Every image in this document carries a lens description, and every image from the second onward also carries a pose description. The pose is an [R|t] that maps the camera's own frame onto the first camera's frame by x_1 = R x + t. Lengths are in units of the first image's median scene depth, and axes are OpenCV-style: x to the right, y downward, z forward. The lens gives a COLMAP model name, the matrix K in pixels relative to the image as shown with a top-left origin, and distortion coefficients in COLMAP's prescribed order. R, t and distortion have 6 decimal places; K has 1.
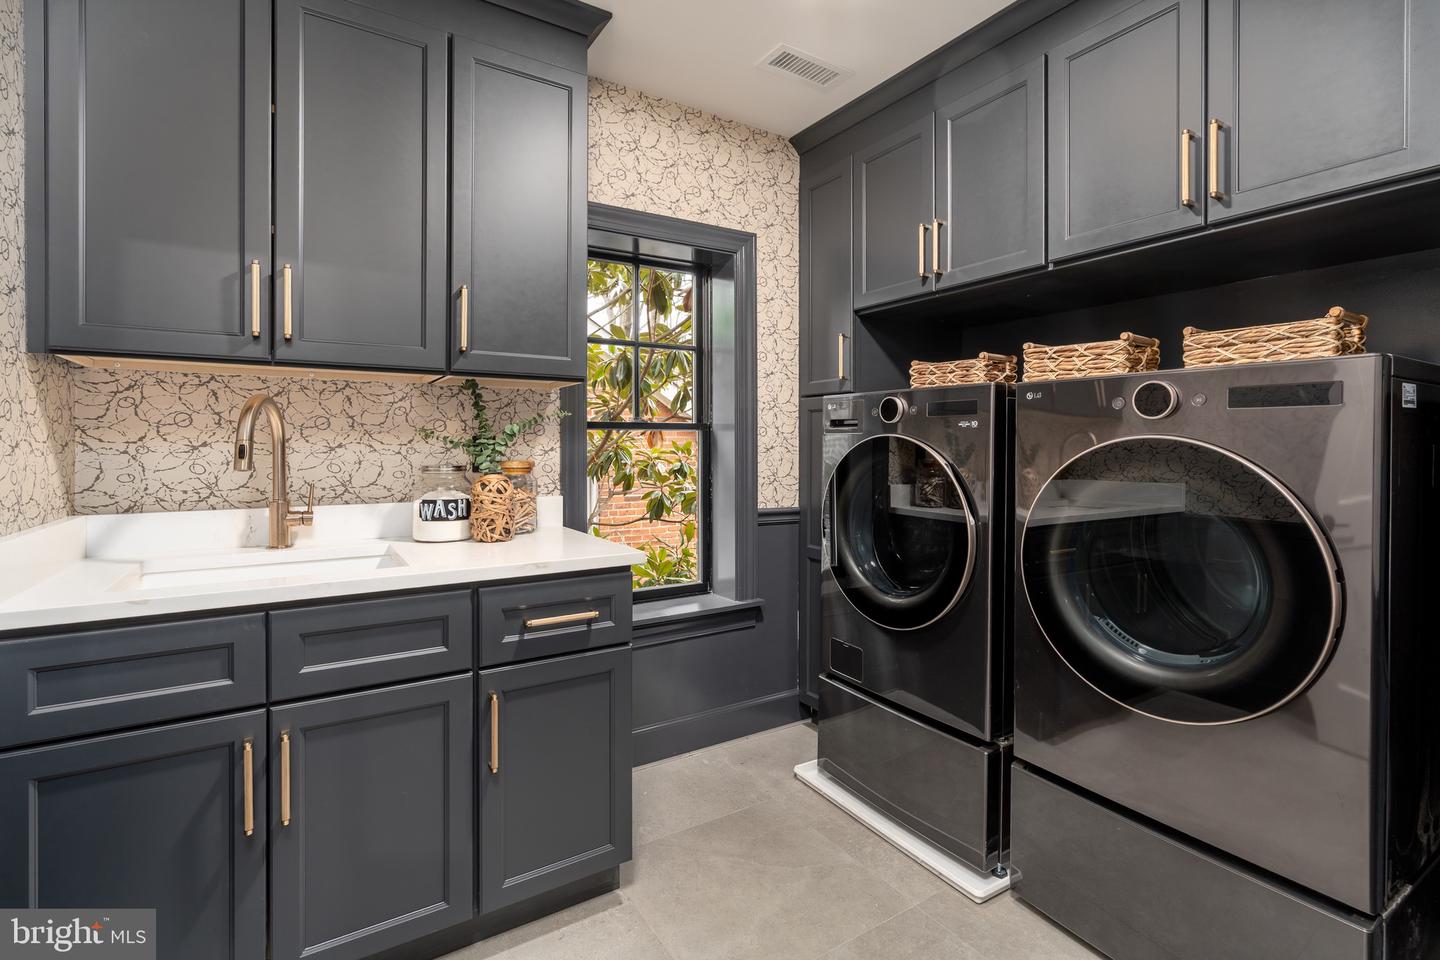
lens RADIAL K [[664.0, 0, 674.9], [0, 664.0, 445.2], [0, 0, 1]] dist [-0.002043, -0.000210]
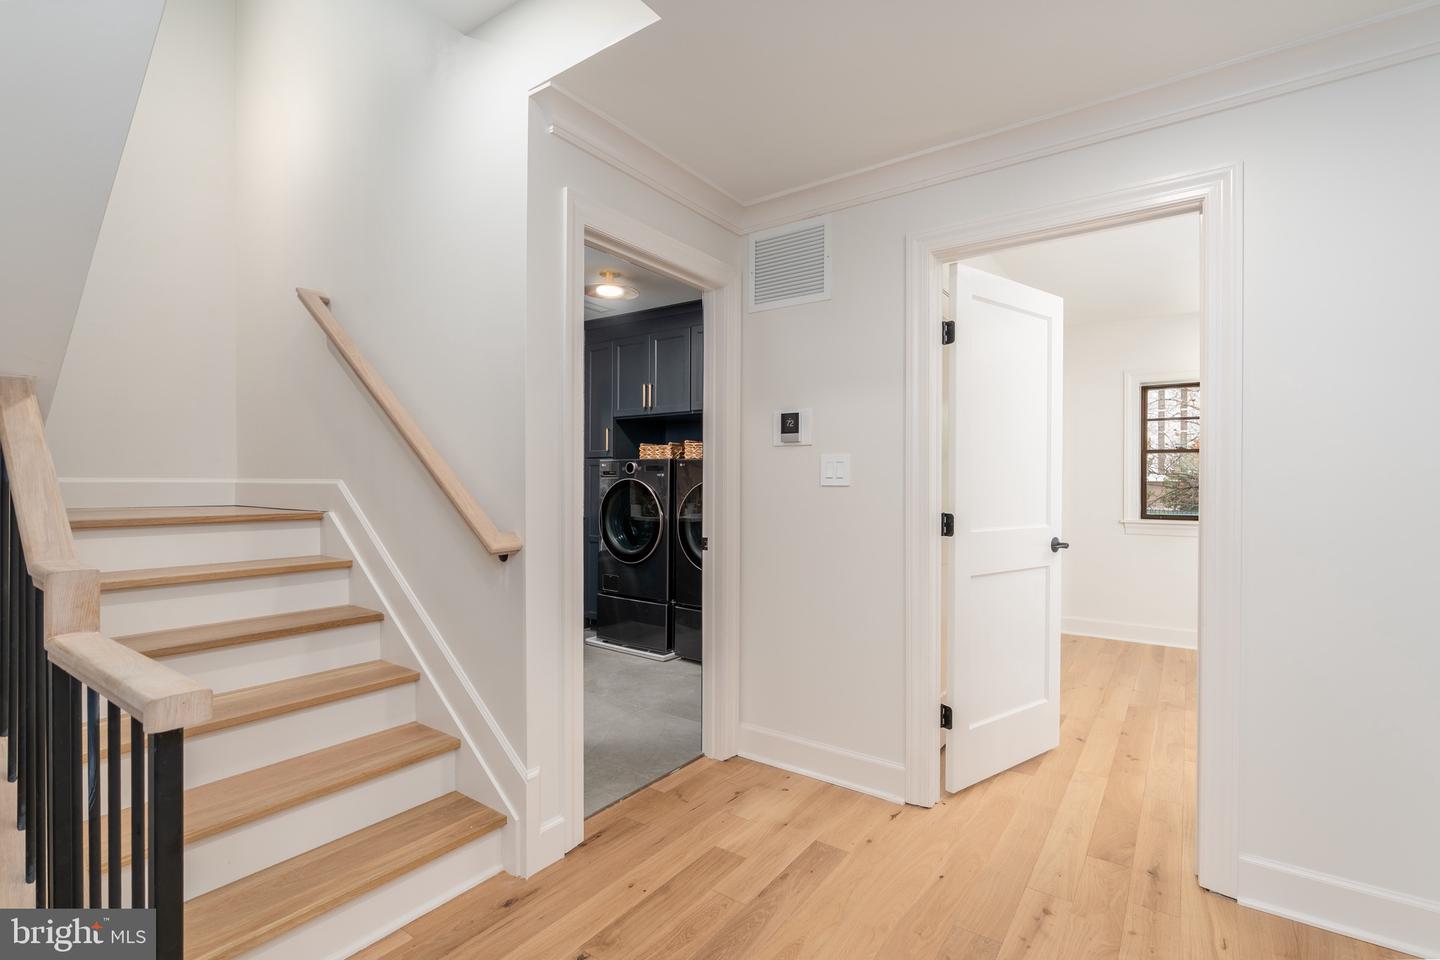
lens RADIAL K [[664.0, 0, 718.6], [0, 664.0, 487.0], [0, 0, 1]] dist [-0.002043, -0.000210]
pose [[0.904878, 0.006347, 0.425623, -0.338739], [-0.005045, 0.999979, -0.004187, 0.018320], [-0.425641, 0.001642, 0.904891, -1.088855]]
